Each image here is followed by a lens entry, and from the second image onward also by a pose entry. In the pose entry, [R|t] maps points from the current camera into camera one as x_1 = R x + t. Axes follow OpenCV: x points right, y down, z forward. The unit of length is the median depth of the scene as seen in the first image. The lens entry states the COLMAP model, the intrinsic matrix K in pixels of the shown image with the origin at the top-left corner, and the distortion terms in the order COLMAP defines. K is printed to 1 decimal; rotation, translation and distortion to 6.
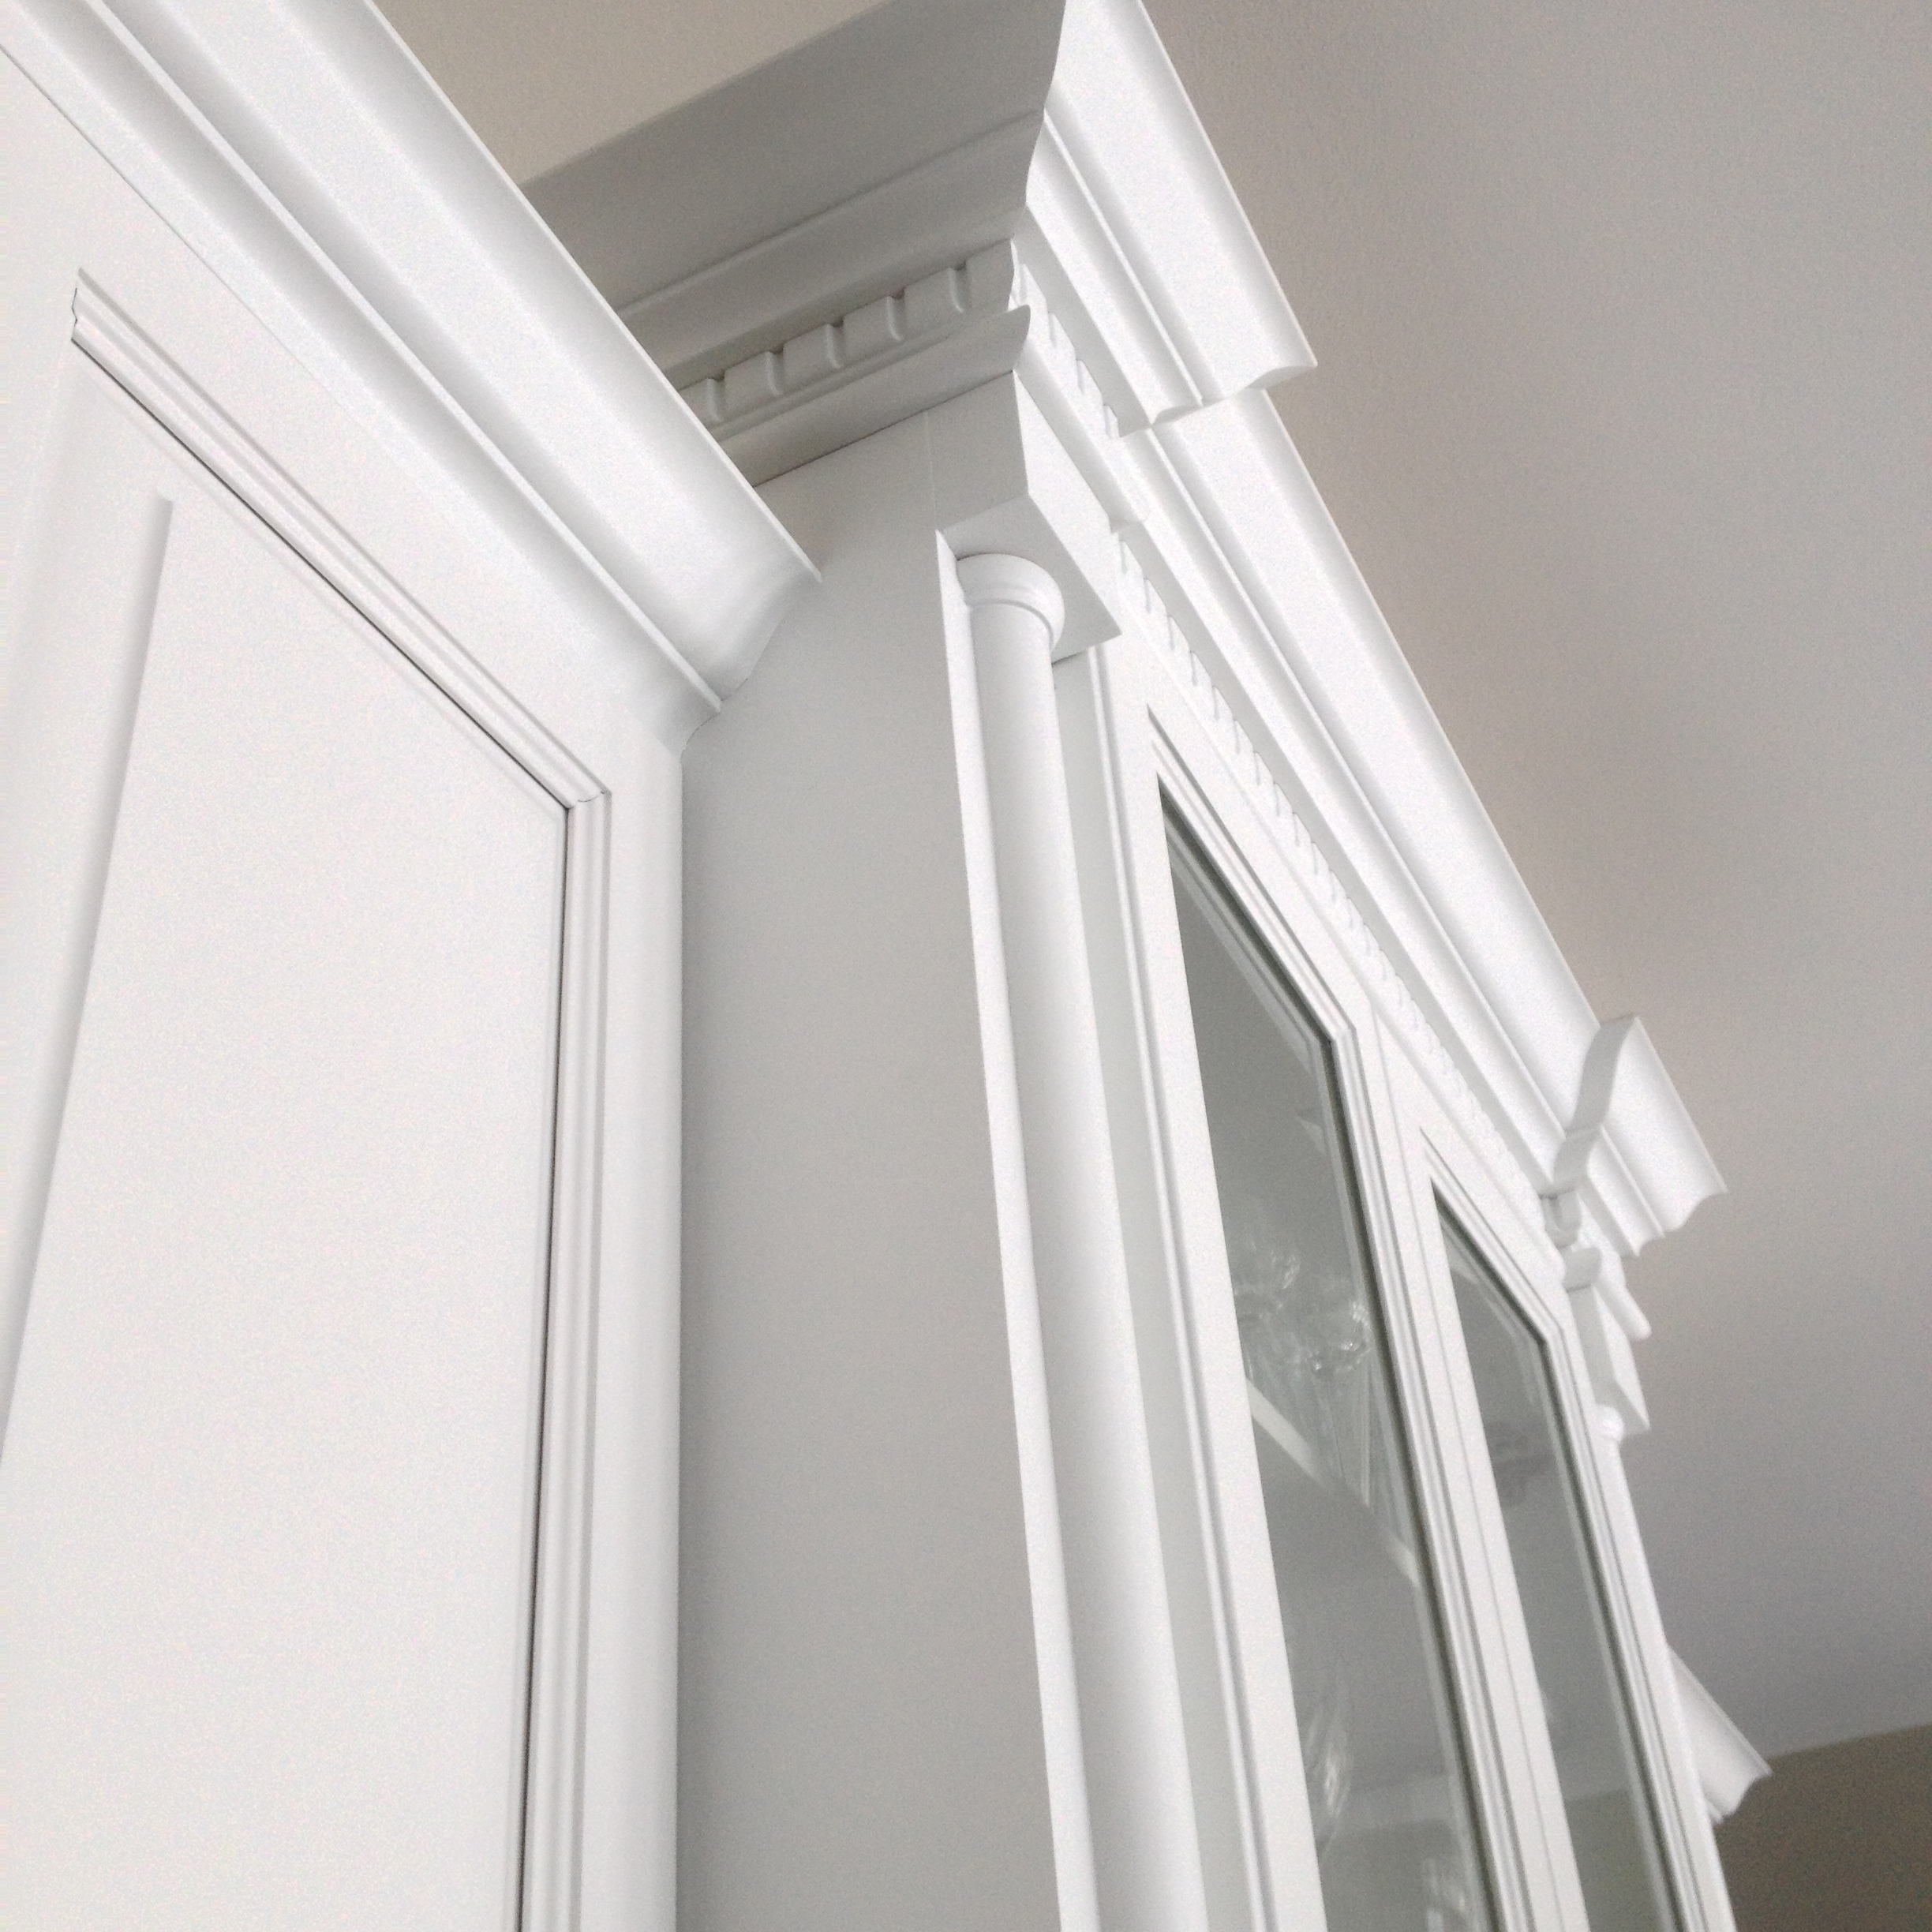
lens RADIAL K [[2452.8, 0, 955.6], [0, 2452.8, 939.4], [0, 0, 1]] dist [0.193293, -0.450959]
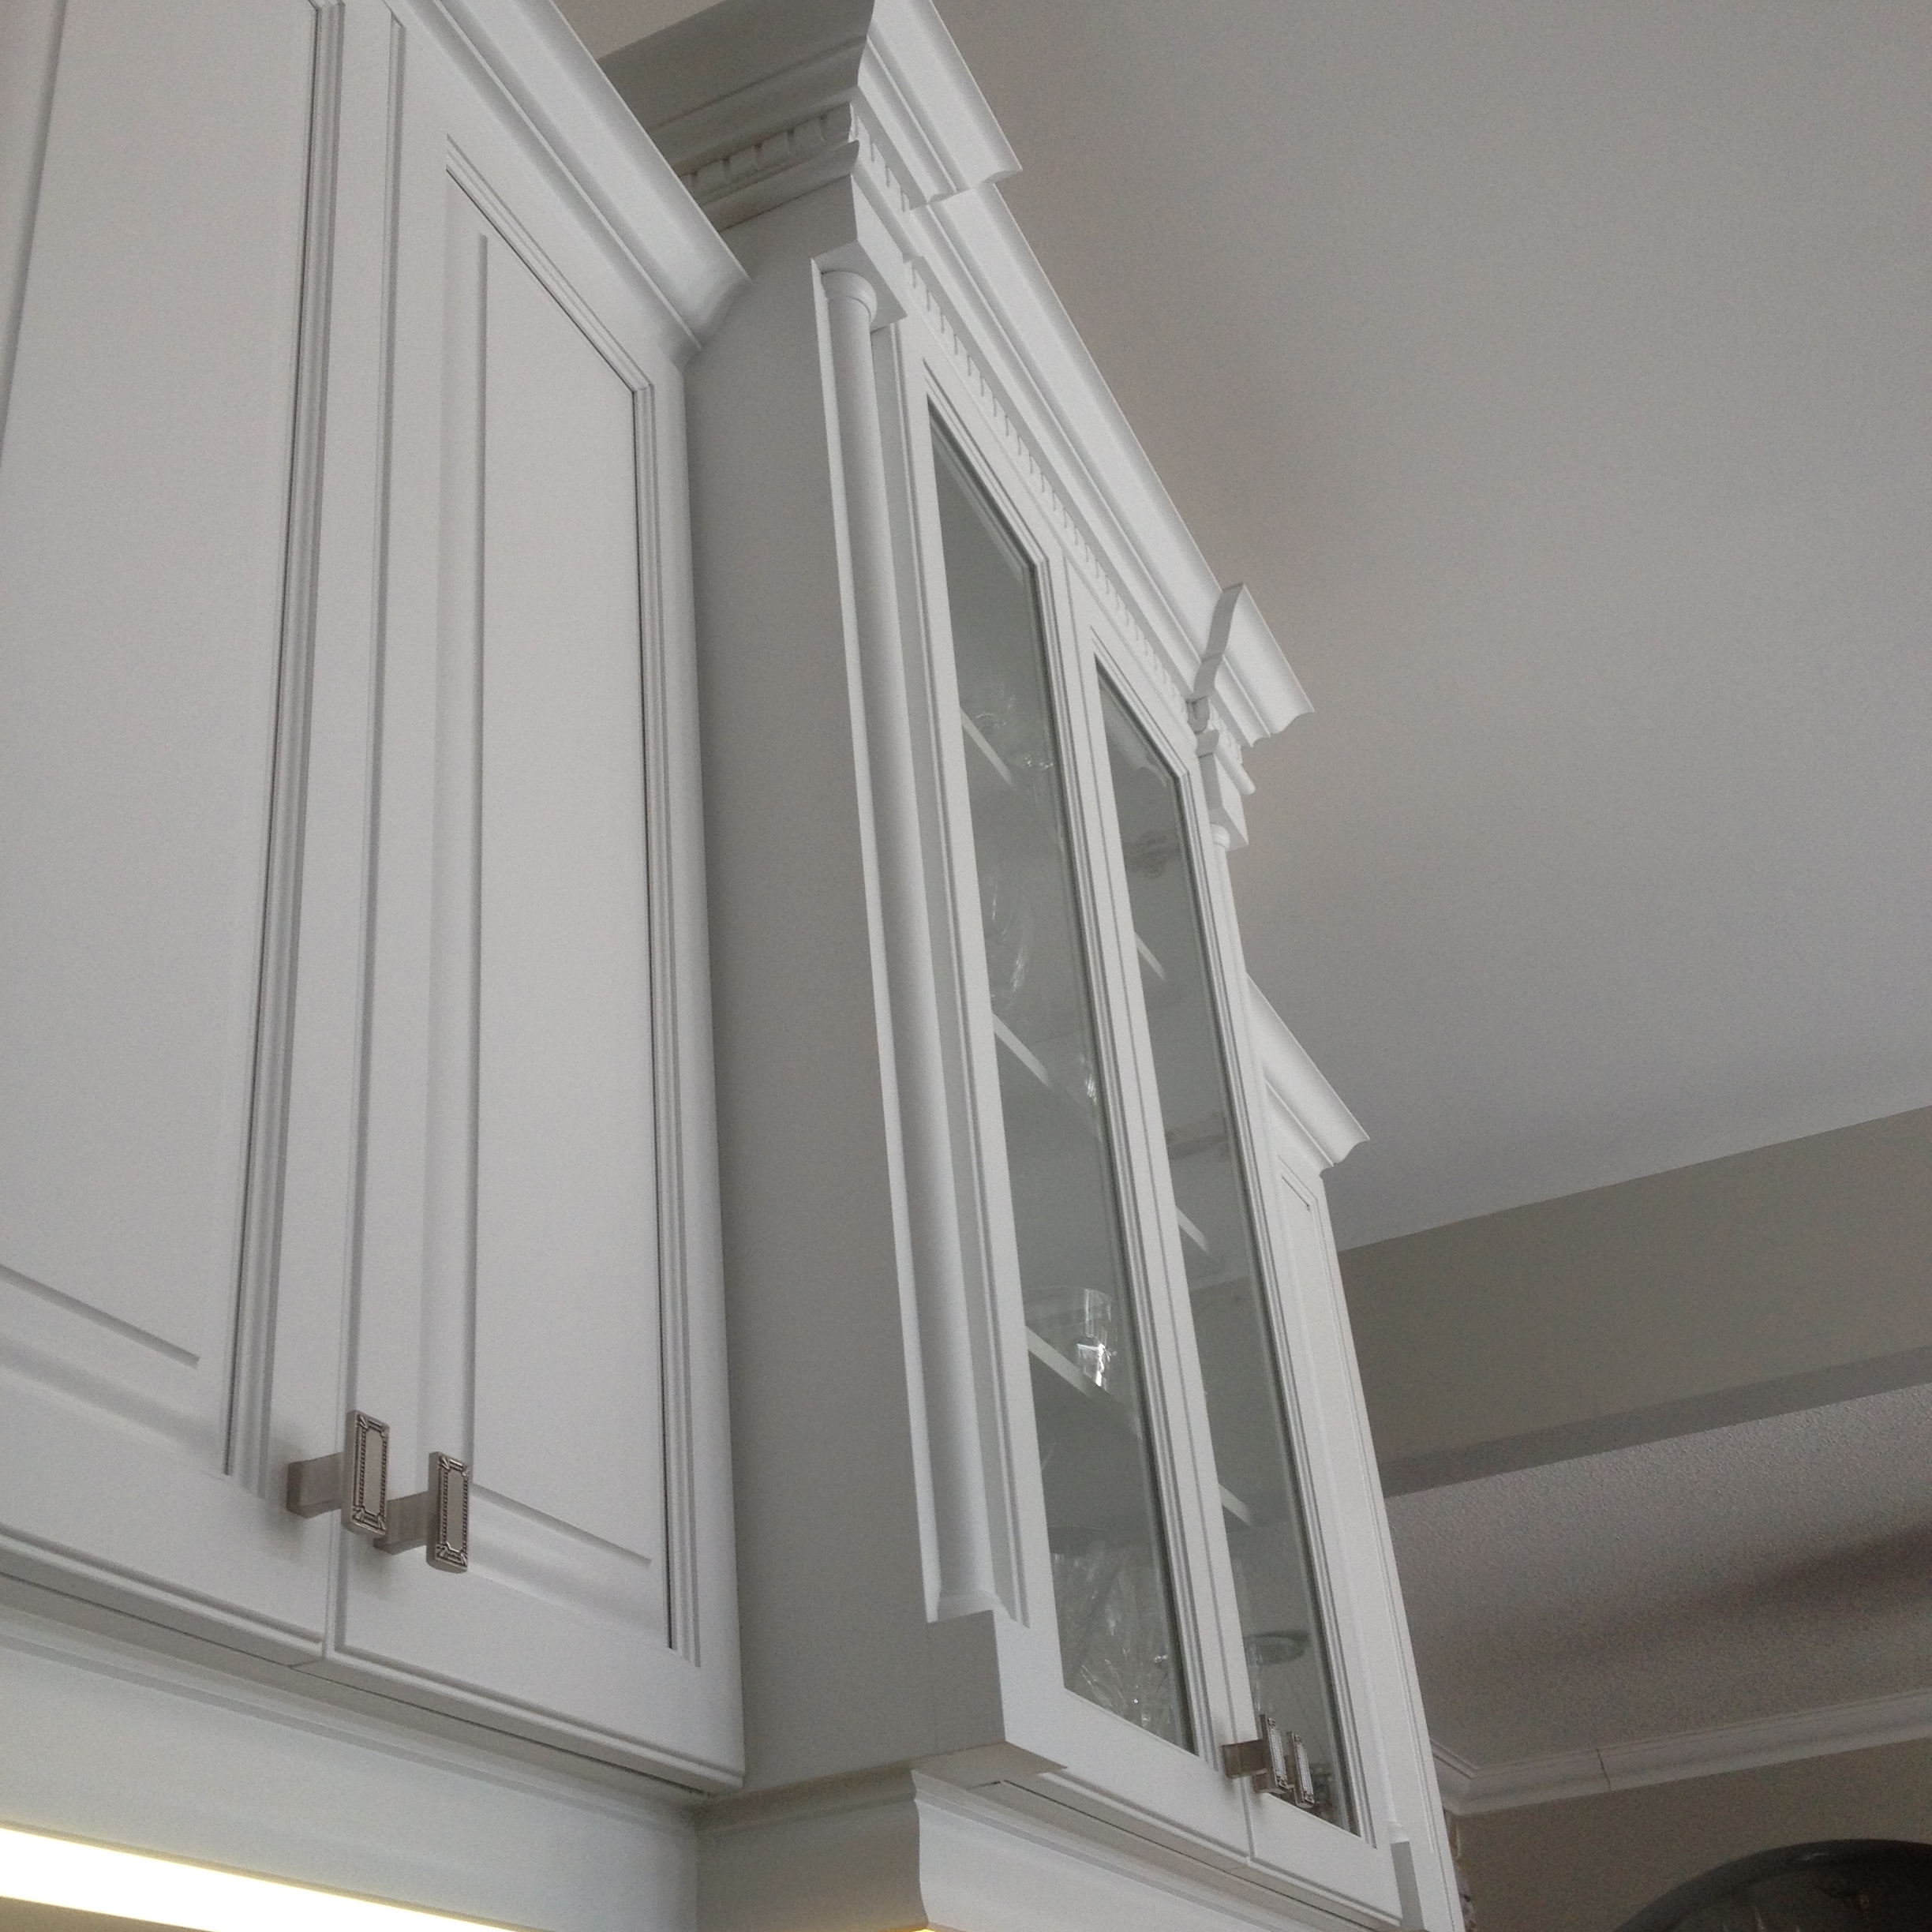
lens RADIAL K [[2452.8, 0, 955.6], [0, 2452.8, 939.4], [0, 0, 1]] dist [0.193293, -0.450959]
pose [[0.998404, 0.001290, 0.056461, -0.003535], [-0.006711, 0.995367, 0.095918, 0.156813], [-0.056075, -0.096144, 0.993787, -0.875897]]
